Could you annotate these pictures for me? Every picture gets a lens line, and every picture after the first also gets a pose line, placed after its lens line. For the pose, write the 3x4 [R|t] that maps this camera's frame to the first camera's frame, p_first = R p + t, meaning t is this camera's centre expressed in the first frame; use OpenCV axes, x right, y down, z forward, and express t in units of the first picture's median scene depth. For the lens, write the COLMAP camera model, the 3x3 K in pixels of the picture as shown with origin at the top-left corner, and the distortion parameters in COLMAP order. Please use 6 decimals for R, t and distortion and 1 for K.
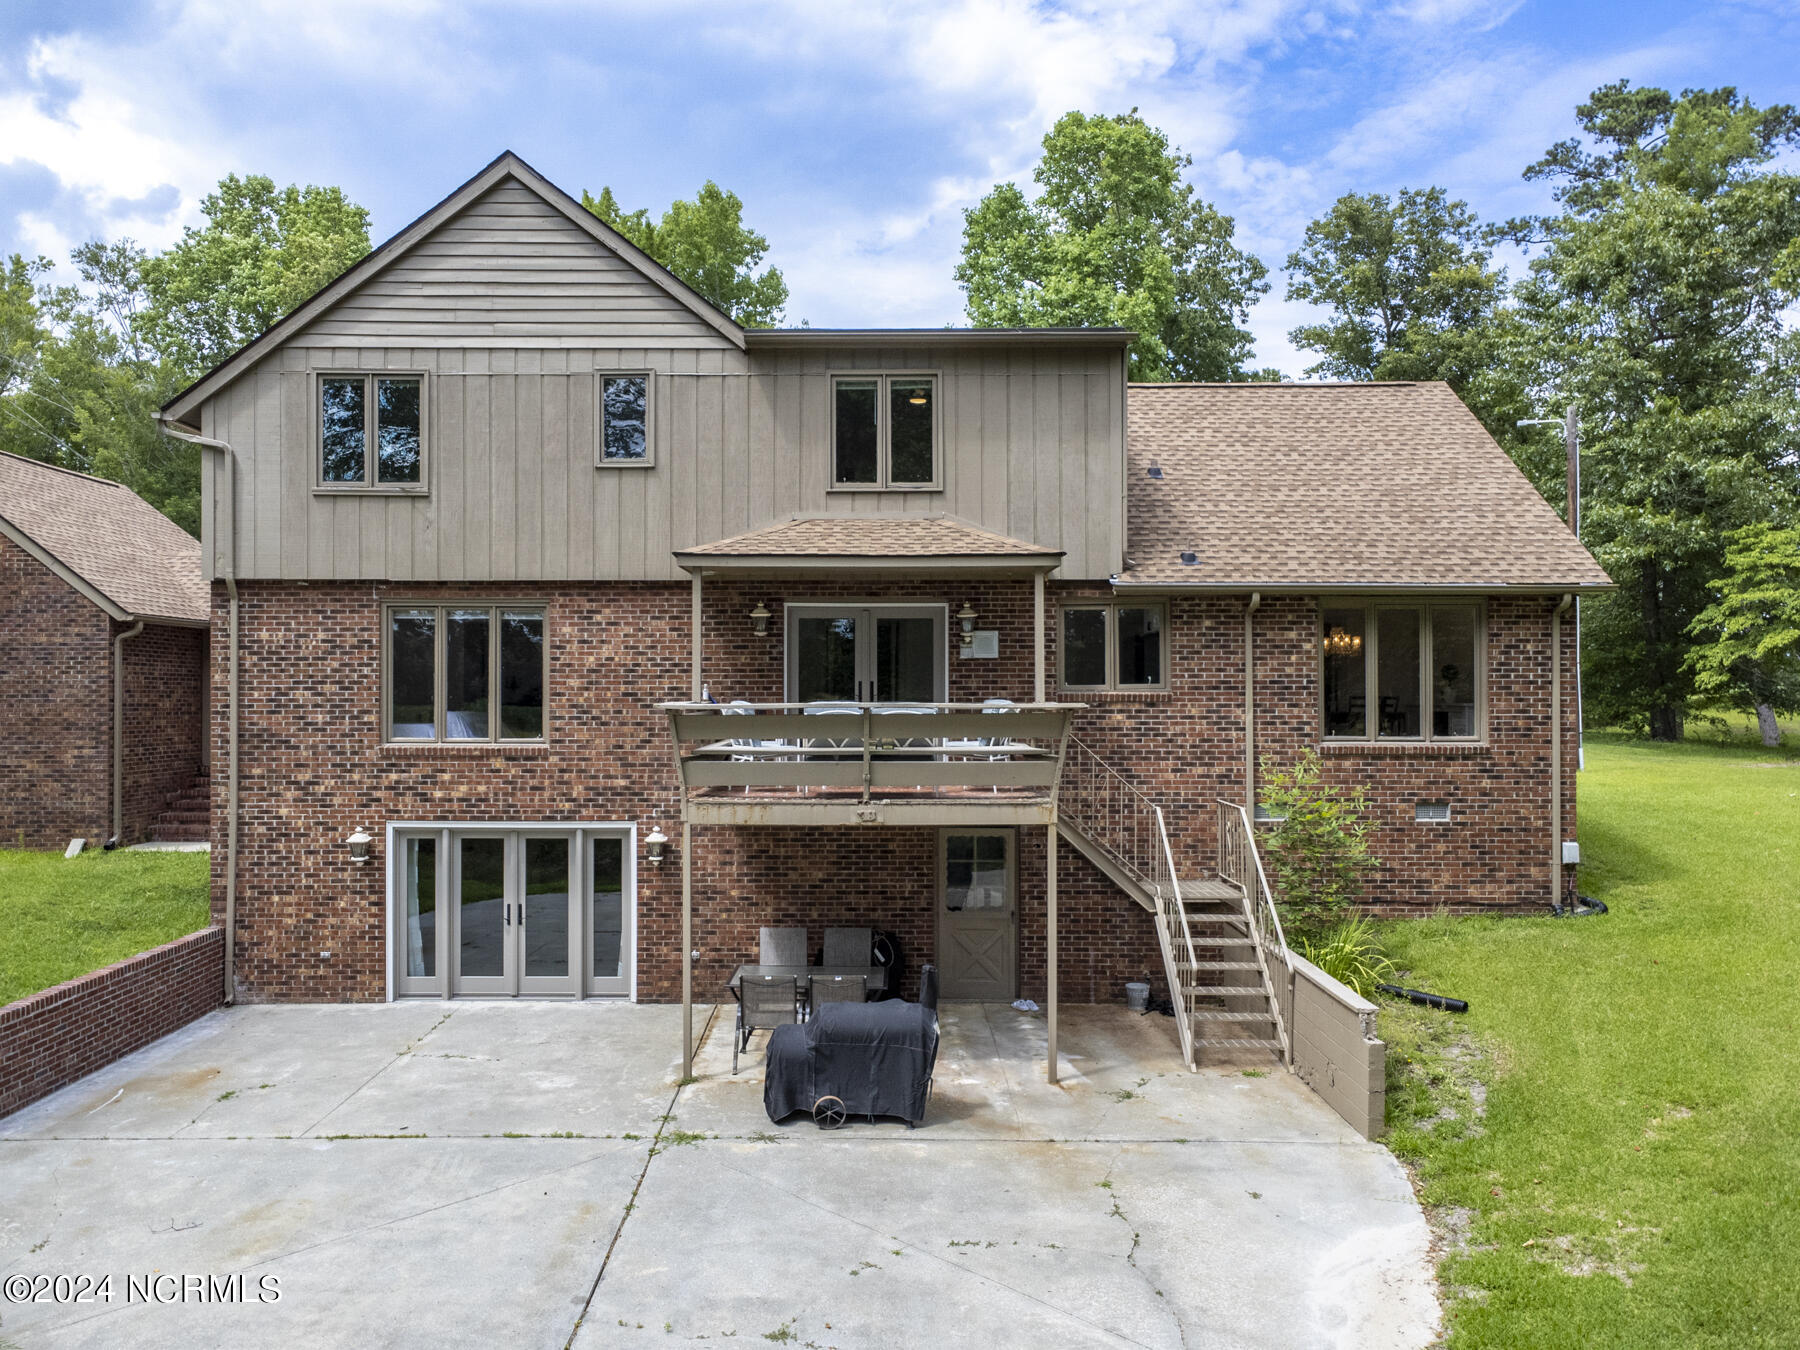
lens RADIAL K [[1288.3, 0, 900.0], [0, 1288.3, 675.0], [0, 0, 1]] dist [0.005020, -0.000716]
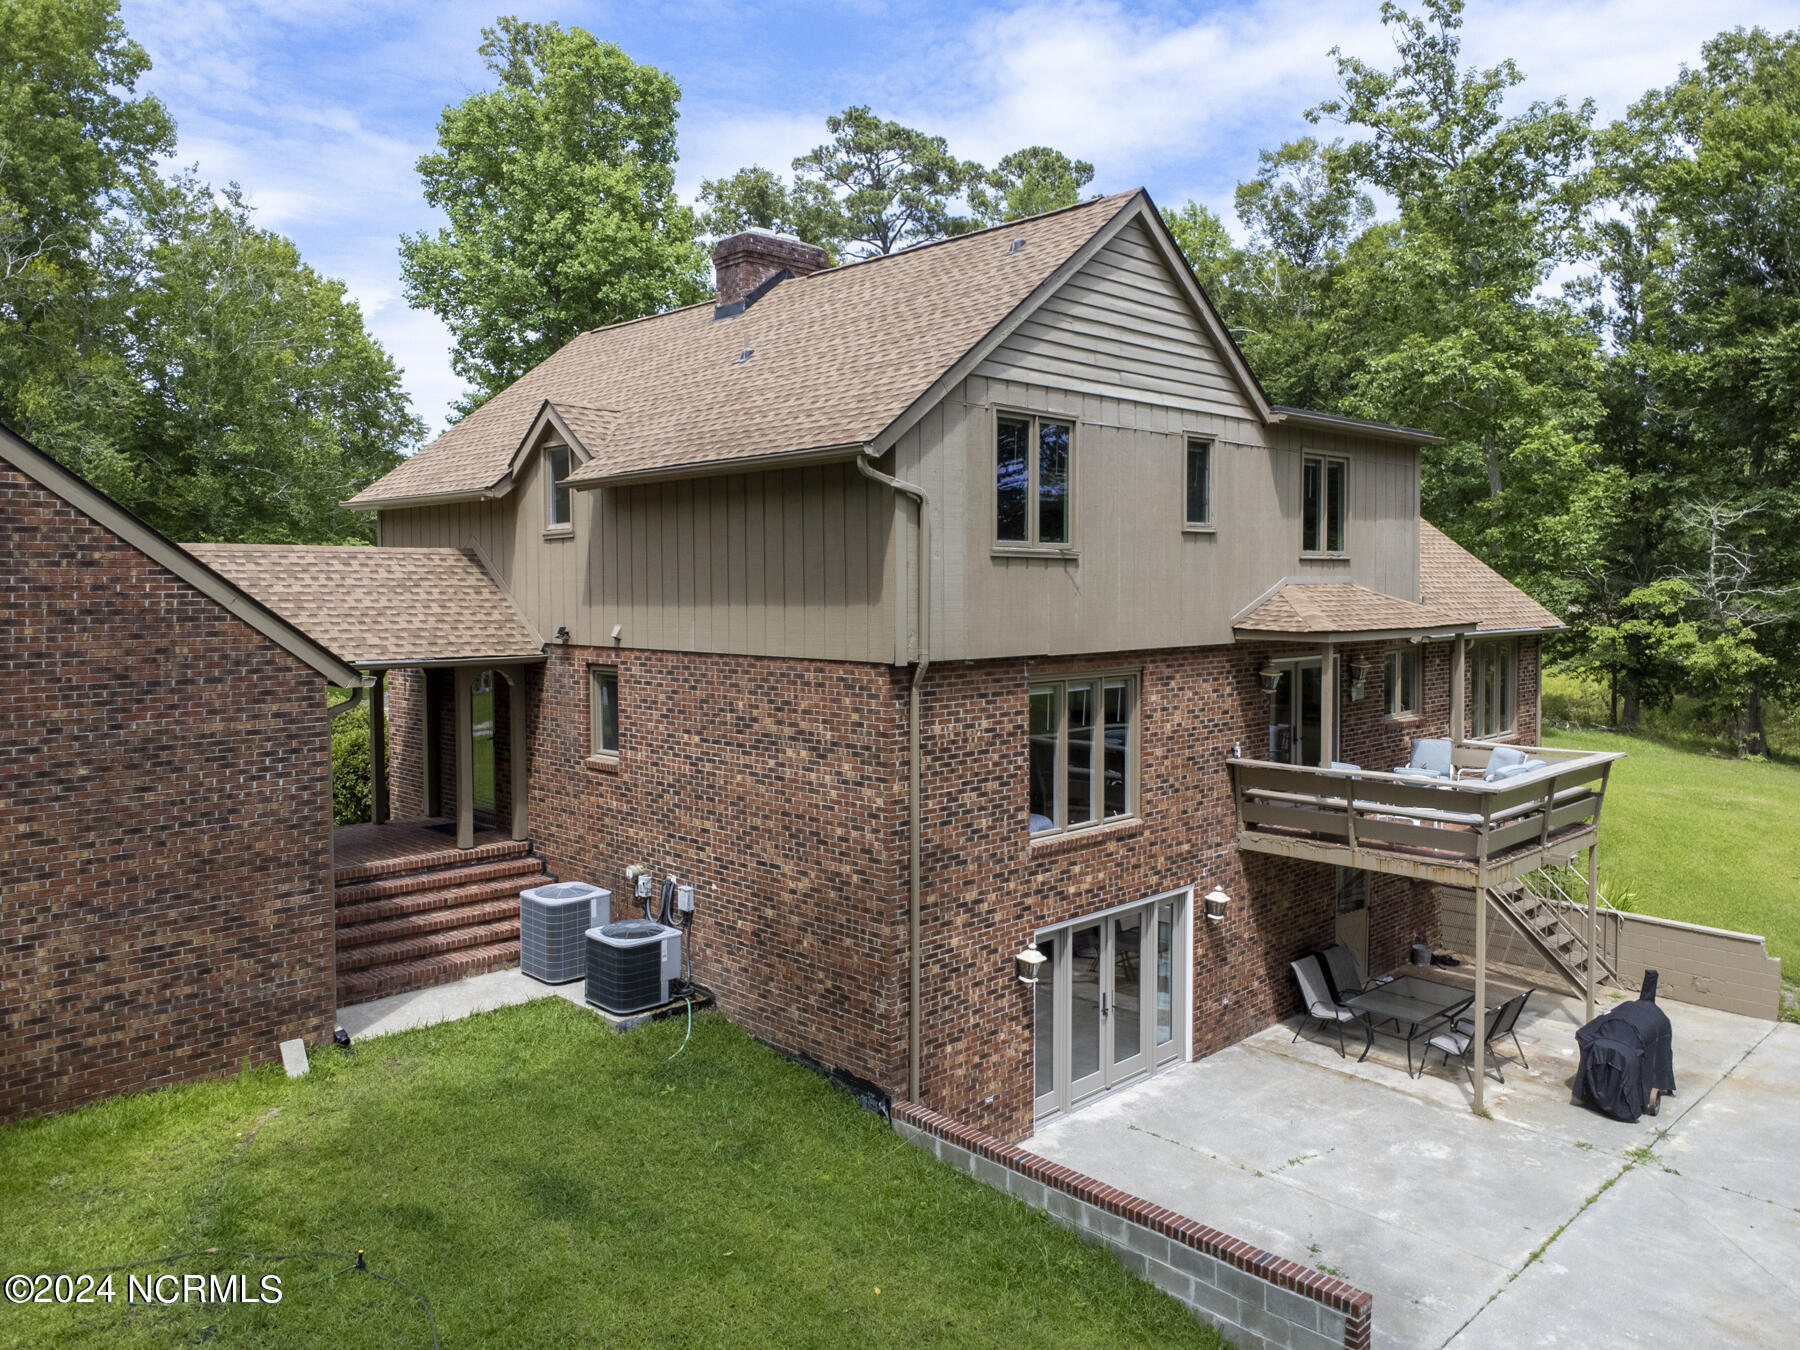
lens RADIAL K [[1274.4, 0, 900.6], [0, 1274.4, 613.9], [0, 0, 1]] dist [0.005073, -0.002607]
pose [[0.726795, -0.017918, 0.686620, -1.053778], [-0.008757, 0.999337, 0.035348, -0.130620], [-0.686798, -0.031704, 0.726156, 0.441562]]
